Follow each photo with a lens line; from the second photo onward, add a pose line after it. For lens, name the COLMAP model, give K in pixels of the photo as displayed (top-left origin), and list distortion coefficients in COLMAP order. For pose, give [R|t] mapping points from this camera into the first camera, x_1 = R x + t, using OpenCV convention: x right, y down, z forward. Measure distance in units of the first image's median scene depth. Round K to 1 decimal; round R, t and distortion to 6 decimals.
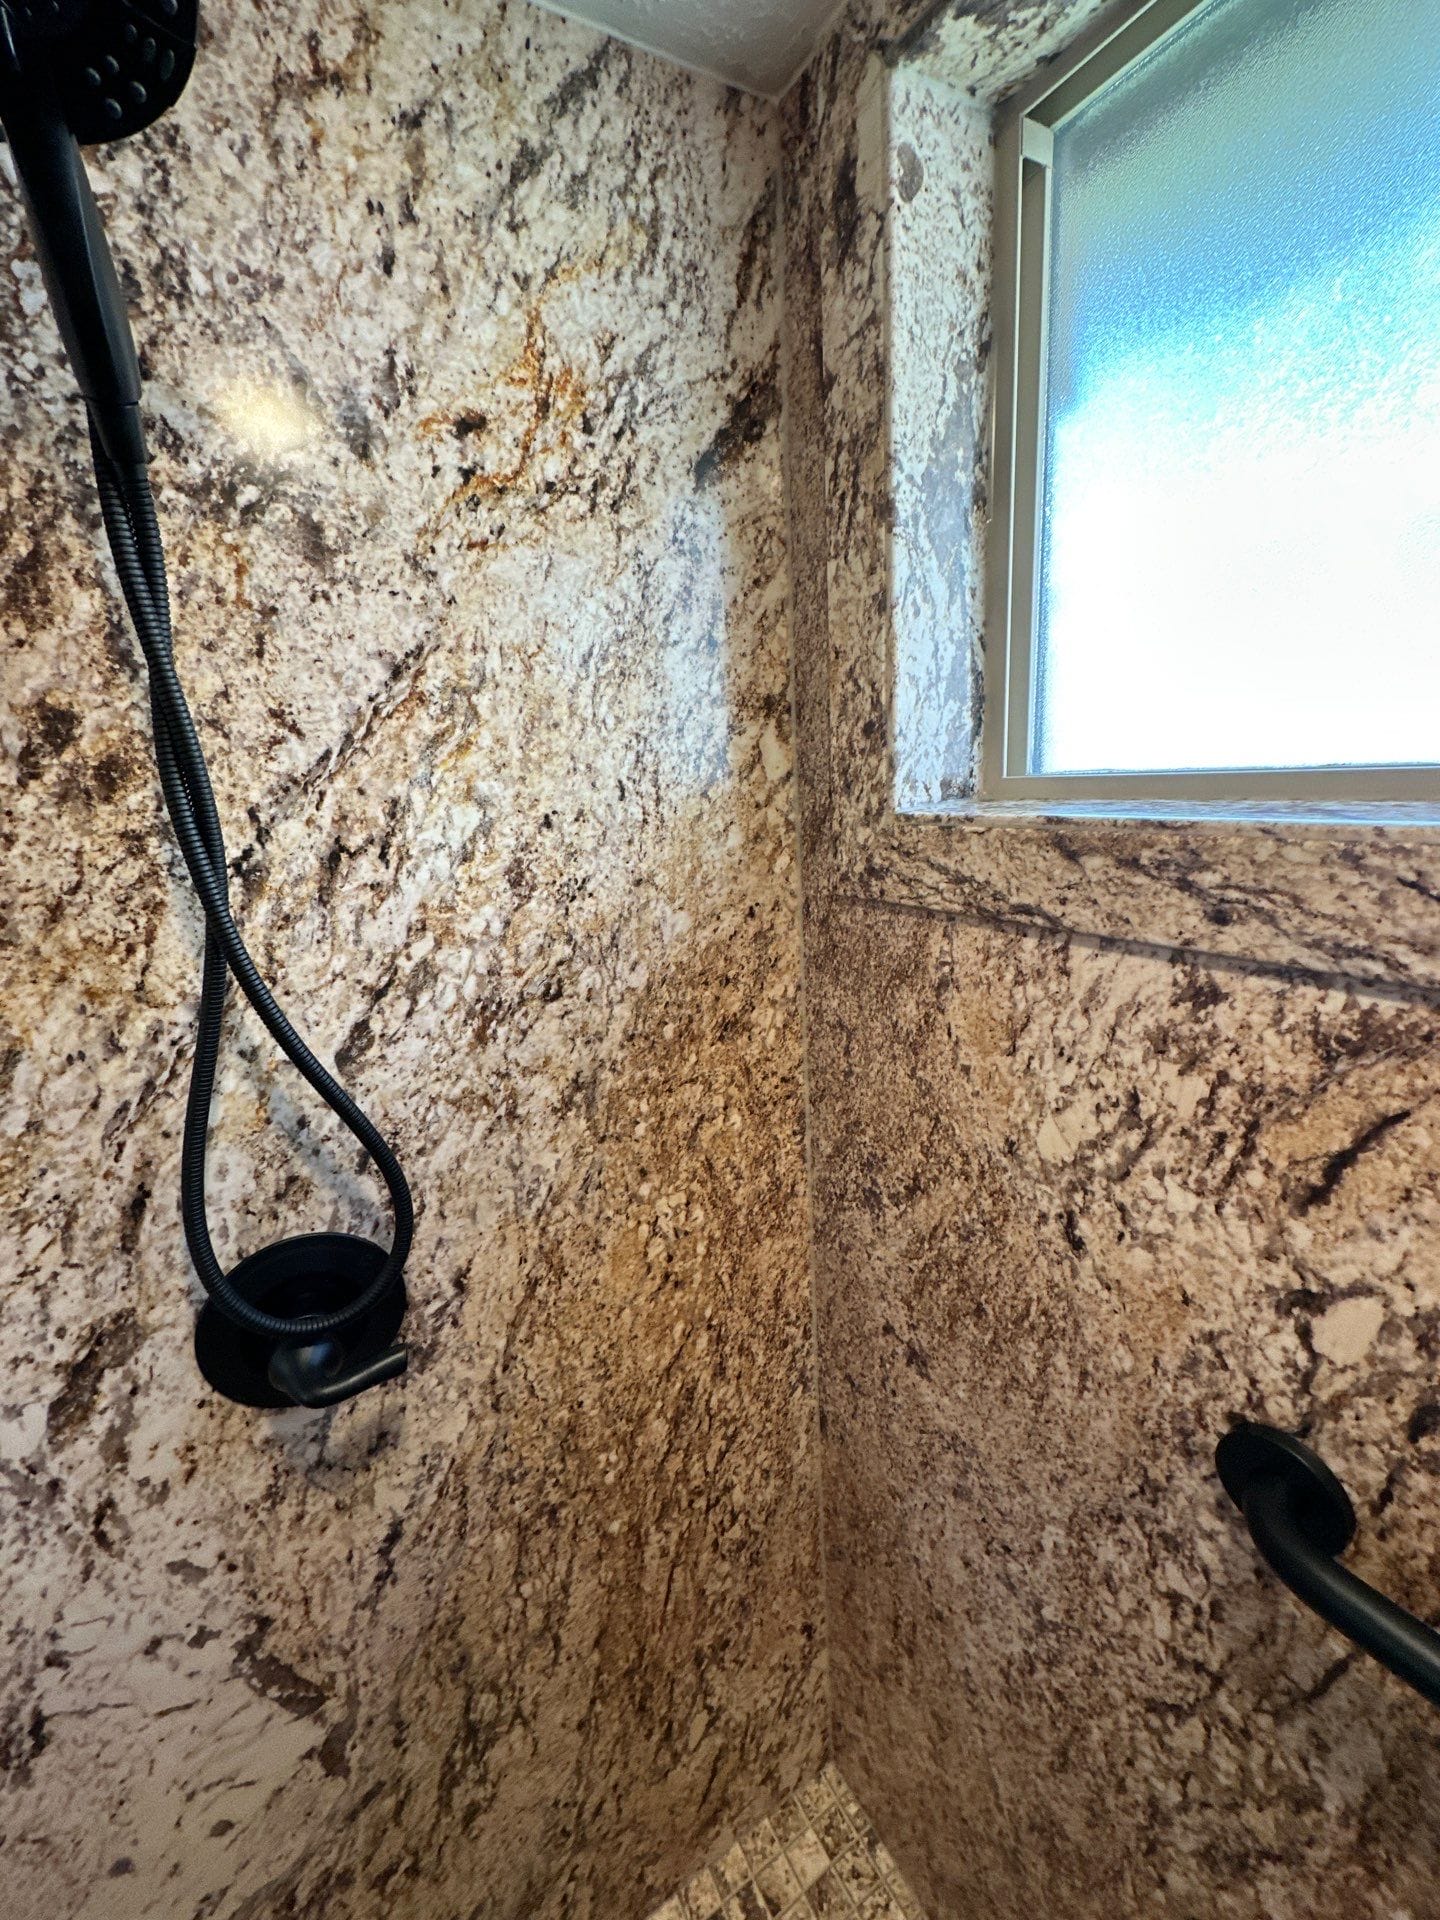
lens RADIAL K [[766.6, 0, 720.0], [0, 766.6, 960.0], [0, 0, 1]] dist [-0.004469, 0.000135]
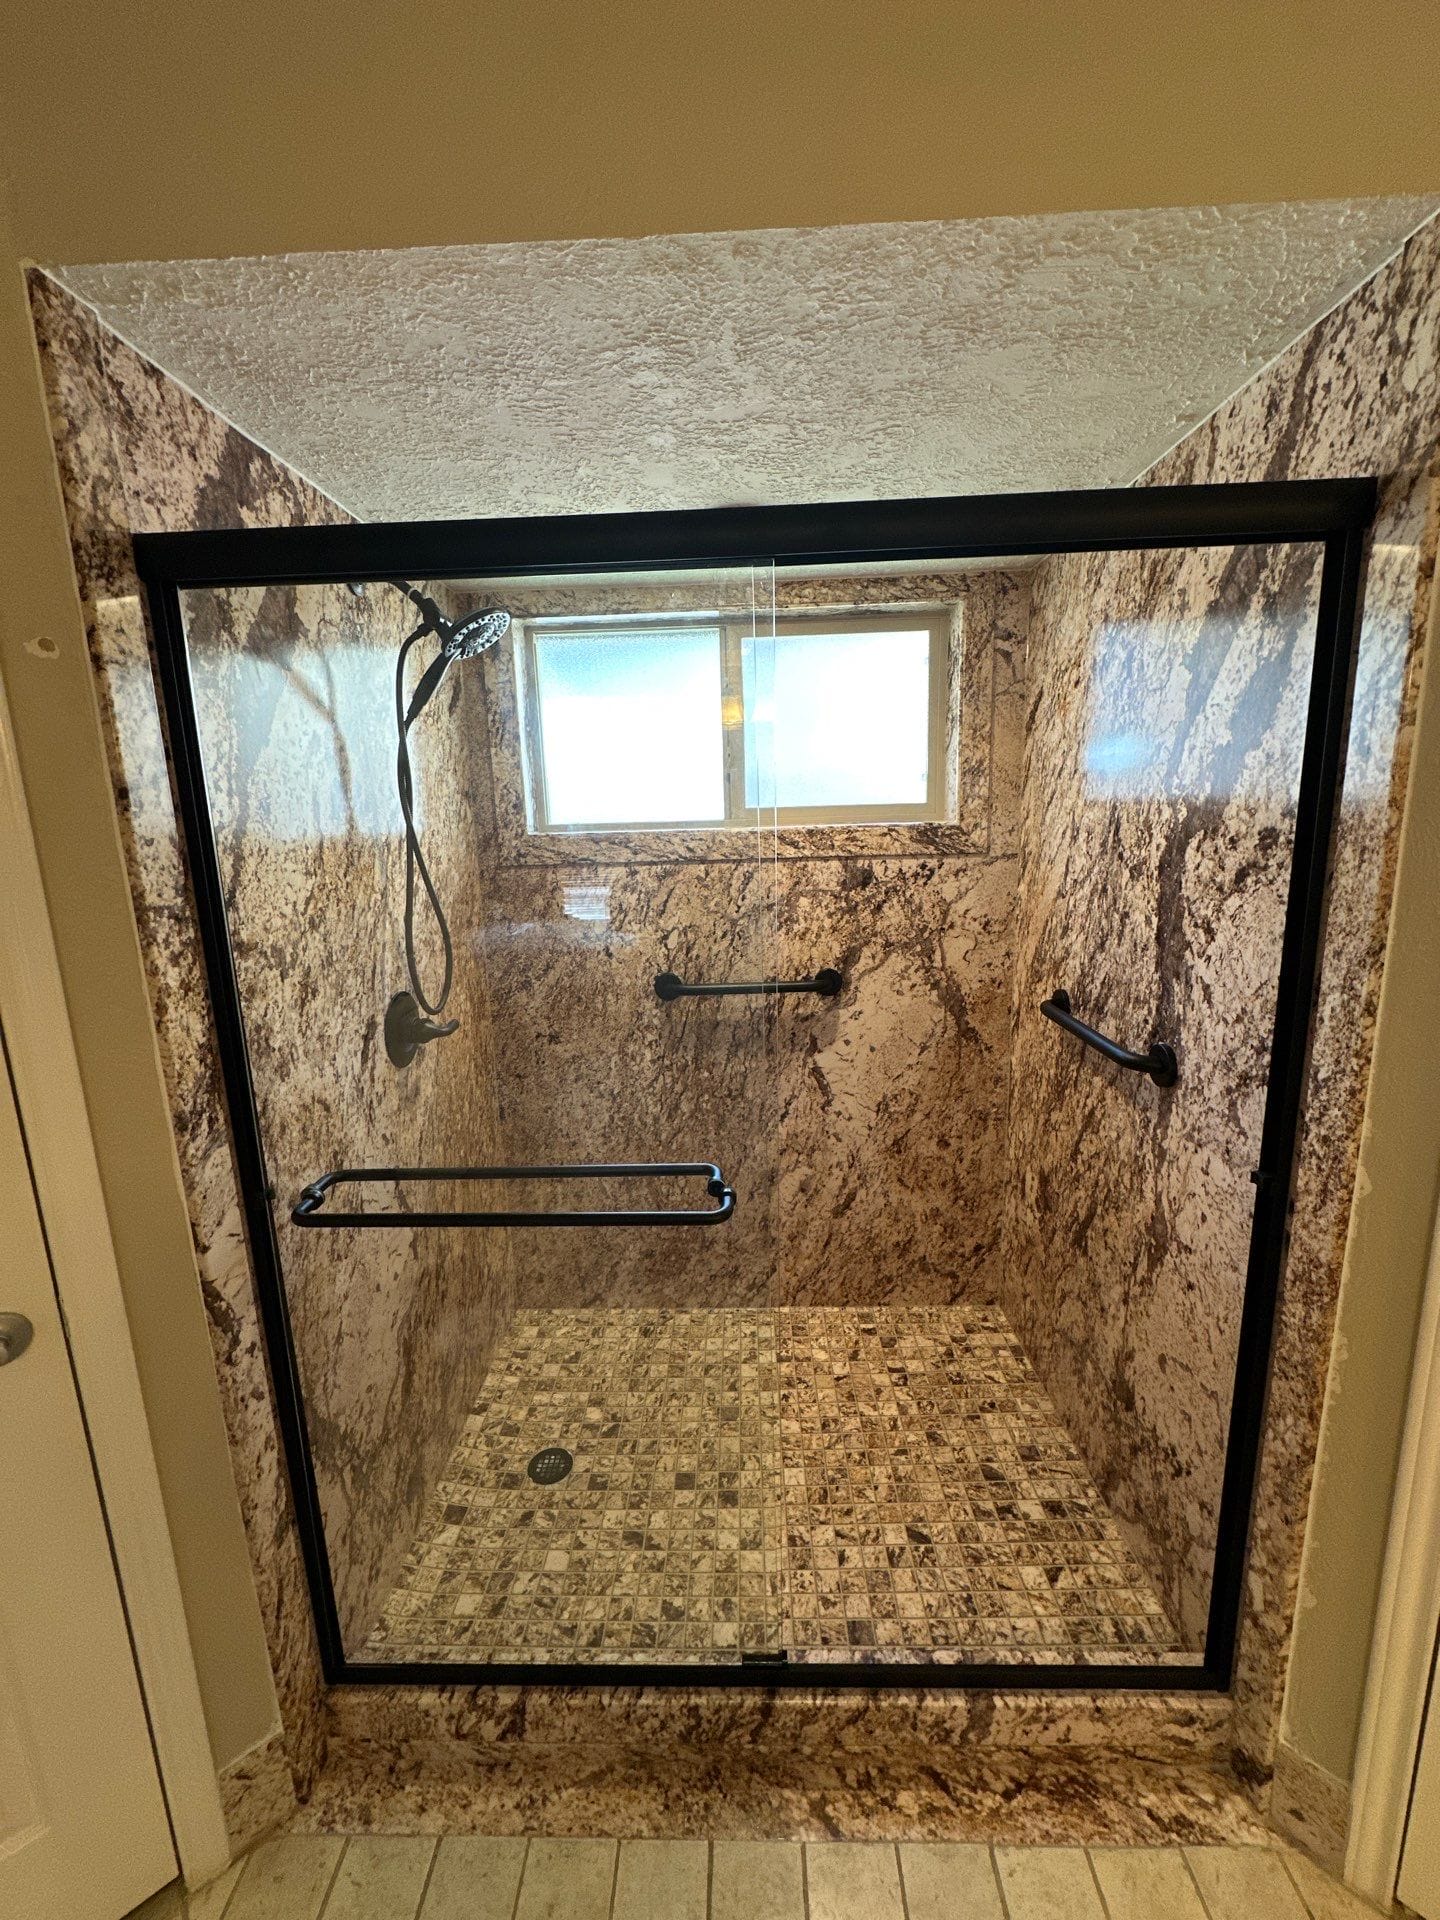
lens RADIAL K [[763.1, 0, 720.0], [0, 763.1, 960.0], [0, 0, 1]] dist [-0.000079, -0.000193]
pose [[0.537362, -0.110781, 0.836044, -2.657804], [0.200844, 0.979623, 0.000715, 0.603188], [-0.819087, 0.167530, 0.548662, -1.602012]]
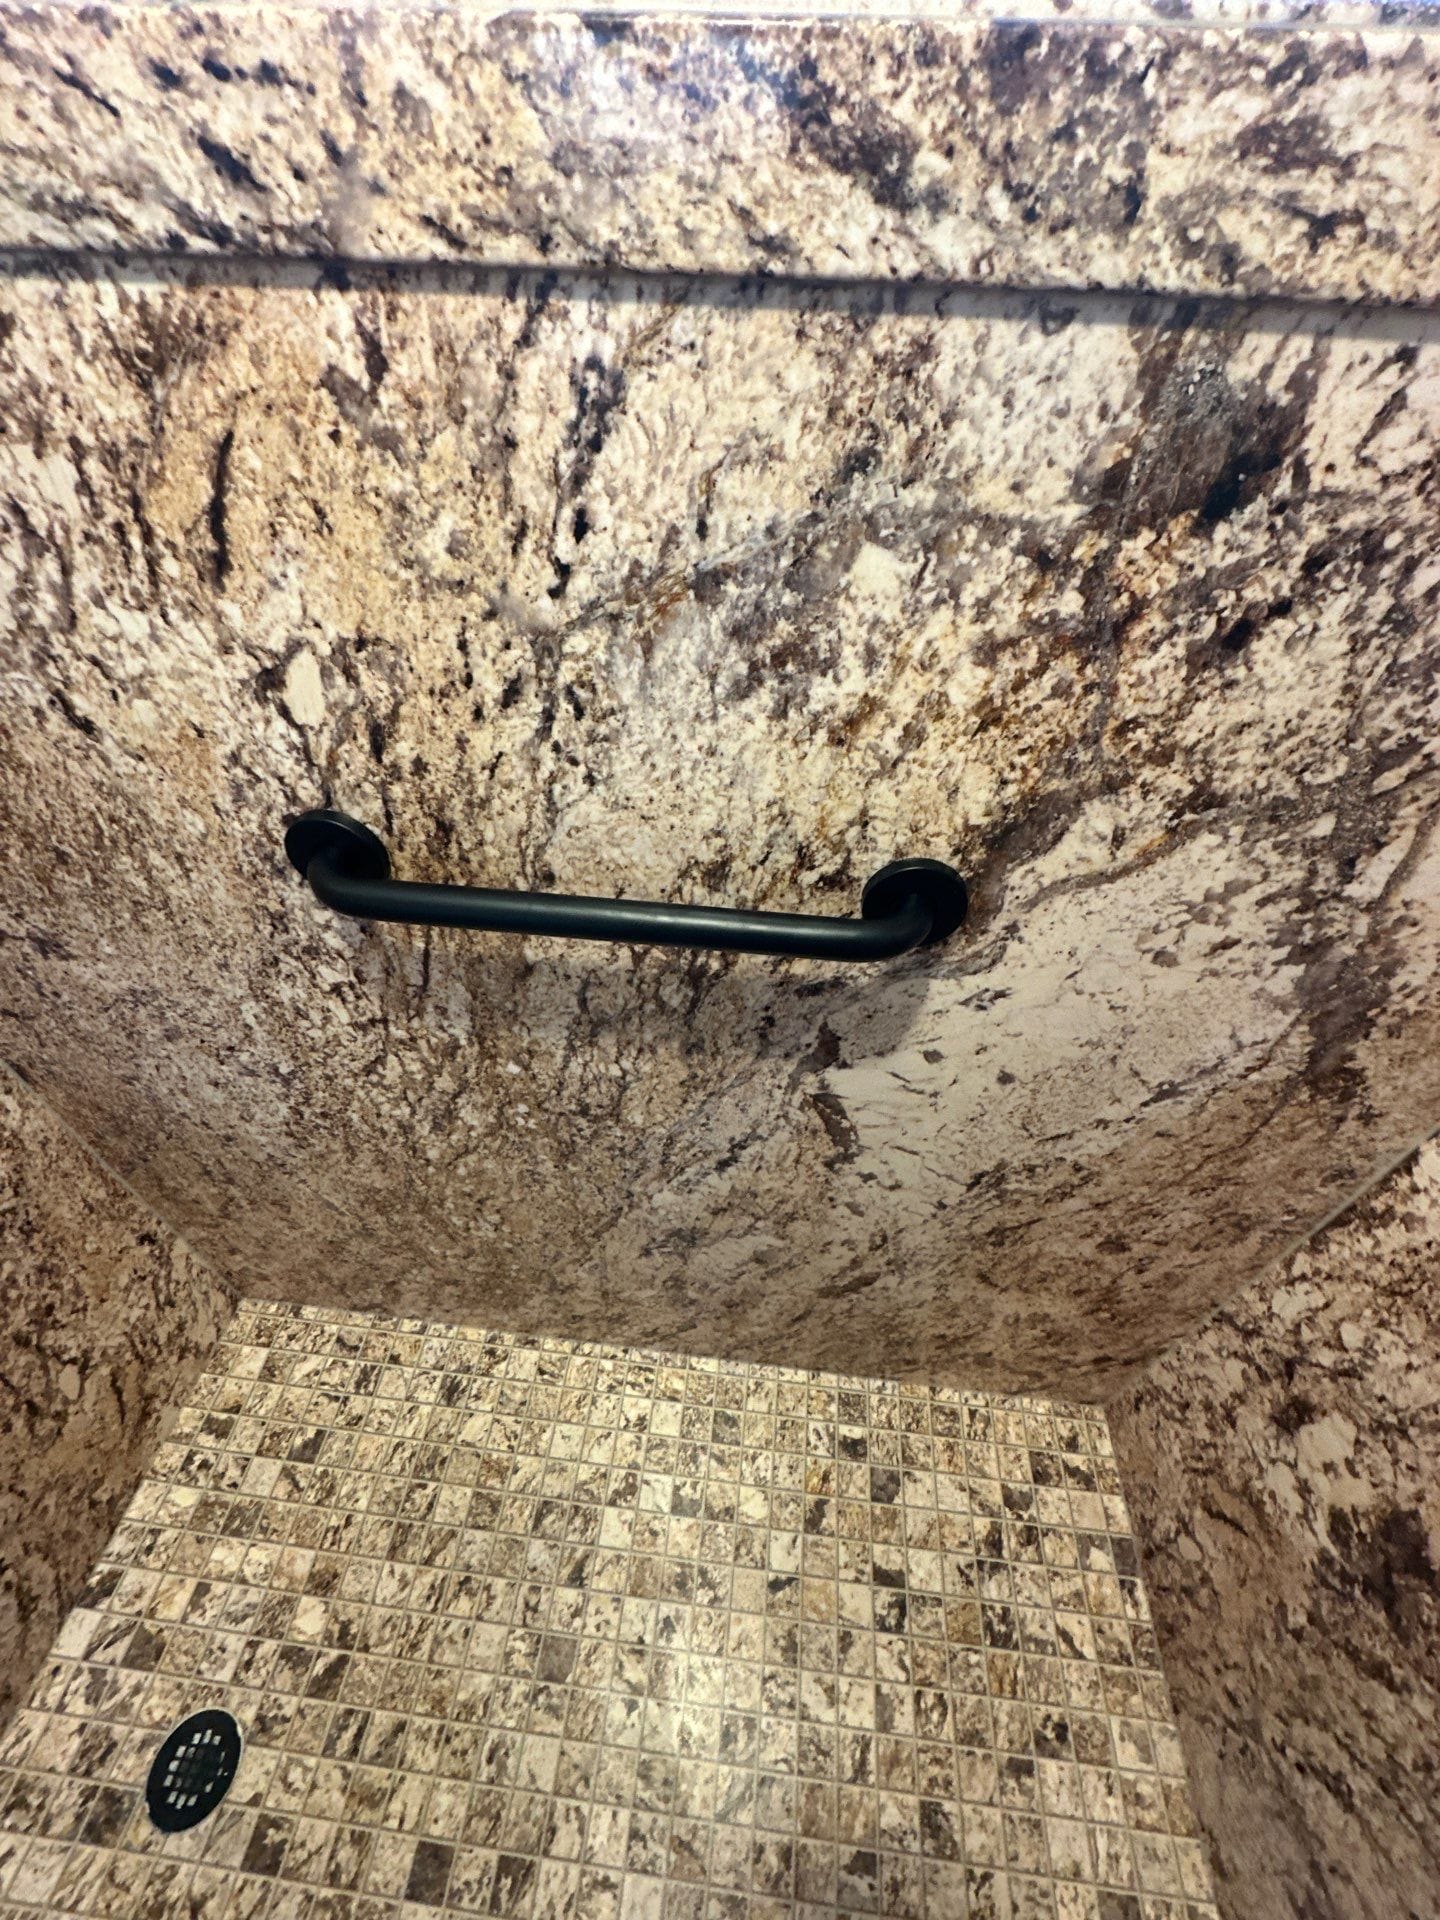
lens RADIAL K [[766.6, 0, 720.0], [0, 766.6, 960.0], [0, 0, 1]] dist [-0.004469, 0.000135]
pose [[0.598733, -0.500921, 0.624977, 0.265155], [0.131703, 0.831248, 0.540075, 0.262993], [-0.790046, -0.241049, 0.563668, -0.185097]]
